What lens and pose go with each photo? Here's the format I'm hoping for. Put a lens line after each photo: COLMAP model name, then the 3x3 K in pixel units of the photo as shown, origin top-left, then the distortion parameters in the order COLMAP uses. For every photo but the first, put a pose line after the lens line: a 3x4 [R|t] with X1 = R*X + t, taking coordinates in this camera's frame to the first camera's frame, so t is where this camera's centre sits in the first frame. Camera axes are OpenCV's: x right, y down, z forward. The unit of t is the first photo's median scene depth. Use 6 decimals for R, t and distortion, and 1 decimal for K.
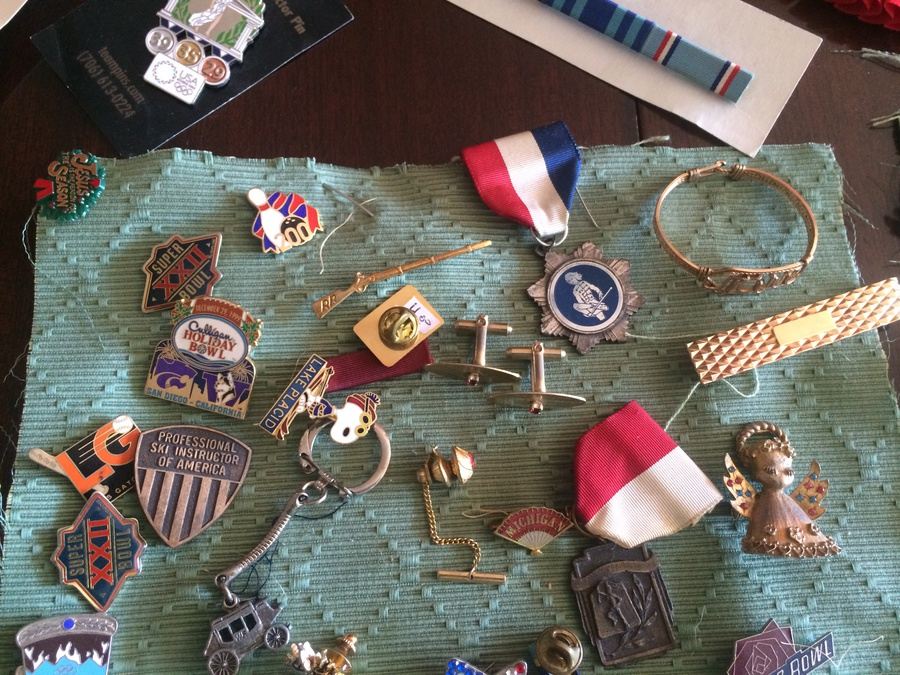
lens RADIAL K [[767.3, 0, 450.0], [0, 767.3, 337.5], [0, 0, 1]] dist [0.072115, -0.119595]
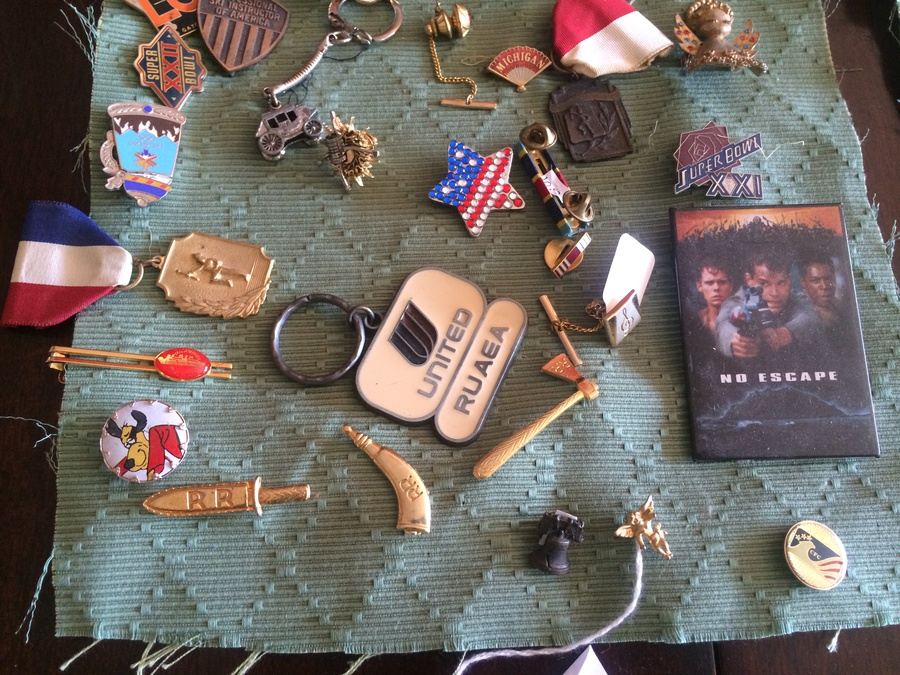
lens RADIAL K [[767.3, 0, 450.0], [0, 767.3, 337.5], [0, 0, 1]] dist [0.072115, -0.119595]
pose [[0.999961, -0.001891, -0.008584, 0.007152], [0.001685, 0.999711, -0.023996, 0.687548], [0.008627, 0.023980, 0.999675, -0.217894]]
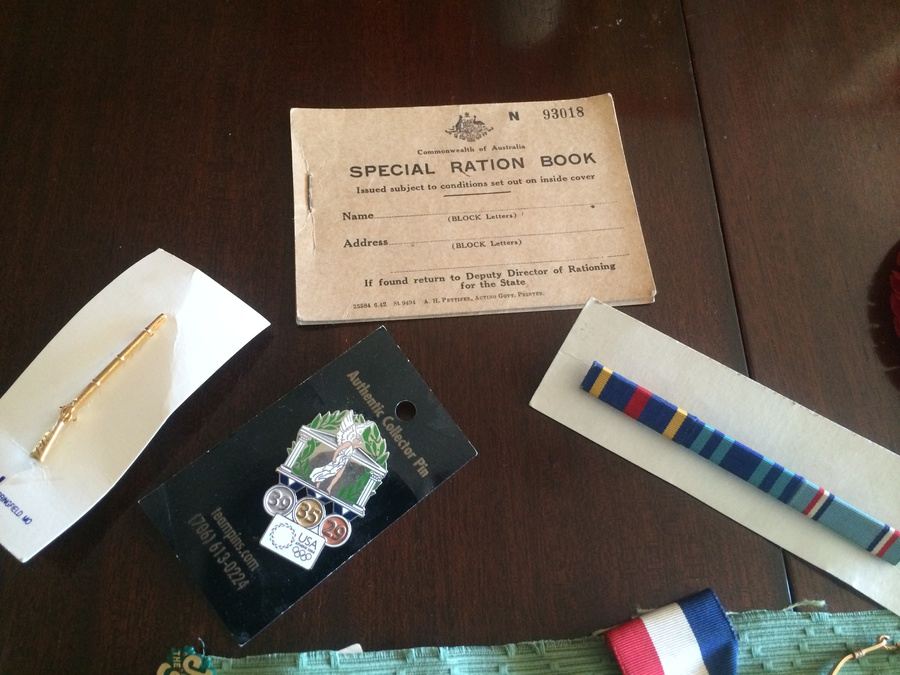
lens RADIAL K [[767.3, 0, 450.0], [0, 767.3, 337.5], [0, 0, 1]] dist [0.072115, -0.119595]
pose [[0.999894, 0.009681, 0.010868, -0.201961], [-0.008360, 0.993255, -0.115650, -0.529588], [-0.011915, 0.115547, 0.993231, 0.059729]]
